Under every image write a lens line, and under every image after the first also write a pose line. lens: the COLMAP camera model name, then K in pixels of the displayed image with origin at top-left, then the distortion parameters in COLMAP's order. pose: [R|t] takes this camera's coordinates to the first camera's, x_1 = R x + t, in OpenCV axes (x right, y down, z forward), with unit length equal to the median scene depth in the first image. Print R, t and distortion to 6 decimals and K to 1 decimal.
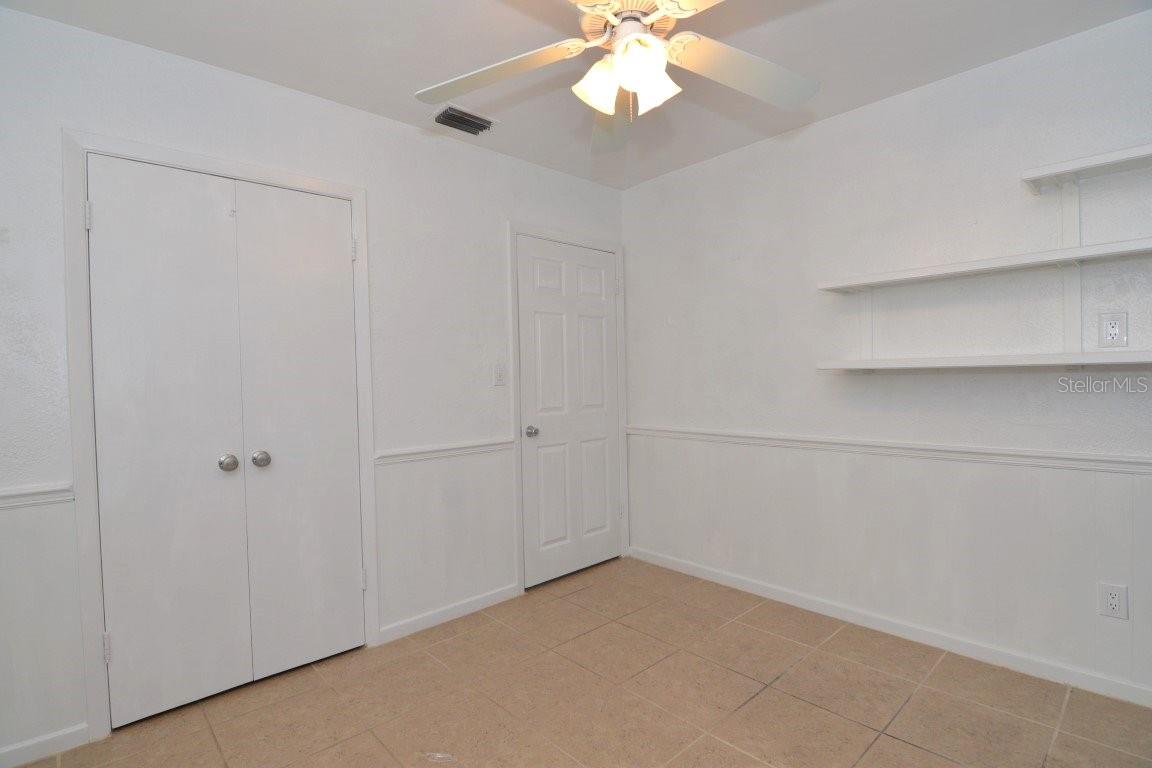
lens RADIAL K [[557.2, 0, 573.3], [0, 557.2, 387.7], [0, 0, 1]] dist [-0.003142, -0.013612]
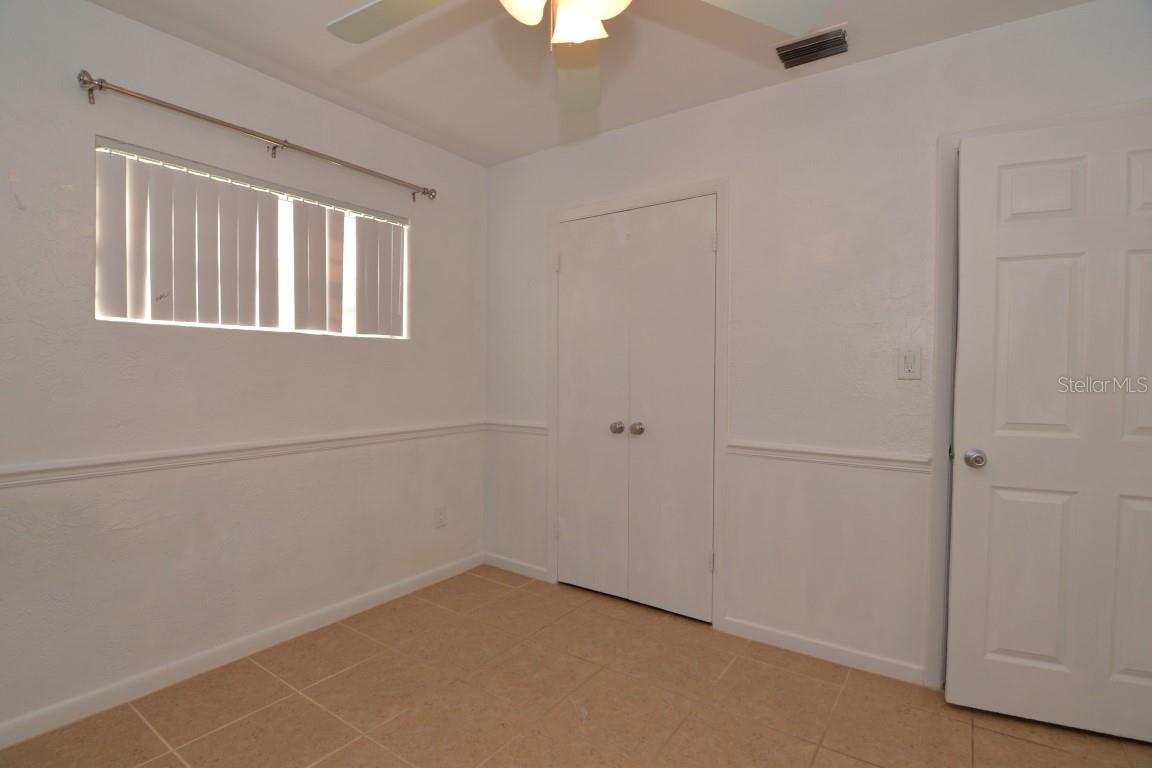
lens RADIAL K [[557.2, 0, 573.3], [0, 557.2, 387.7], [0, 0, 1]] dist [-0.003142, -0.013612]
pose [[0.207579, 0.048857, -0.976998, 0.601986], [-0.031696, 0.998563, 0.043201, -0.012503], [0.977705, 0.022000, 0.208829, 0.562046]]
